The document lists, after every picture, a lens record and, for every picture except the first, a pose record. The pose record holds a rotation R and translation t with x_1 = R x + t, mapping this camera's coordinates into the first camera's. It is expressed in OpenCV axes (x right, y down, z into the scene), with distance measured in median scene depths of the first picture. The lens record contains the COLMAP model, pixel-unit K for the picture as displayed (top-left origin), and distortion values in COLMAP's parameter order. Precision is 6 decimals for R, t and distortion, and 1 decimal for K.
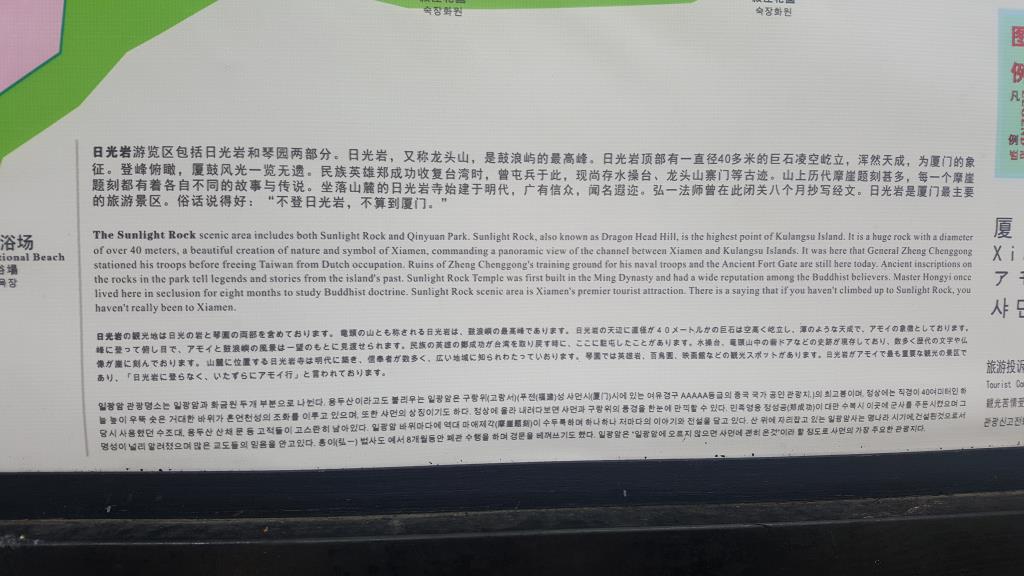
lens RADIAL K [[843.7, 0, 508.8], [0, 843.7, 292.9], [0, 0, 1]] dist [0.176578, -0.003589]
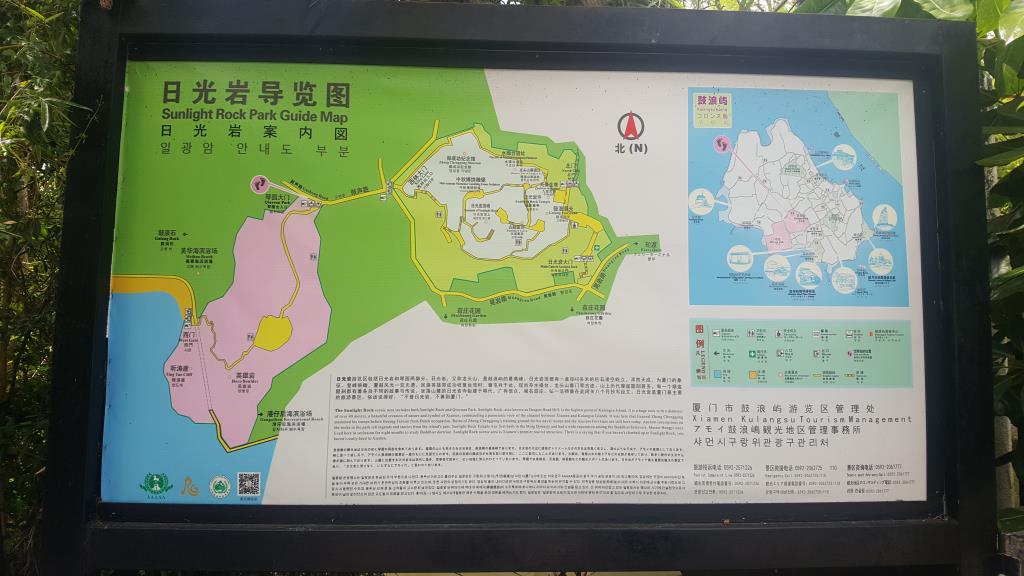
lens RADIAL K [[843.7, 0, 513.8], [0, 843.7, 285.2], [0, 0, 1]] dist [0.176578, -0.003589]
pose [[0.999446, 0.009759, 0.031810, -0.018983], [-0.003915, 0.983876, -0.178811, 0.019528], [-0.033042, 0.178588, 0.983369, -1.550782]]
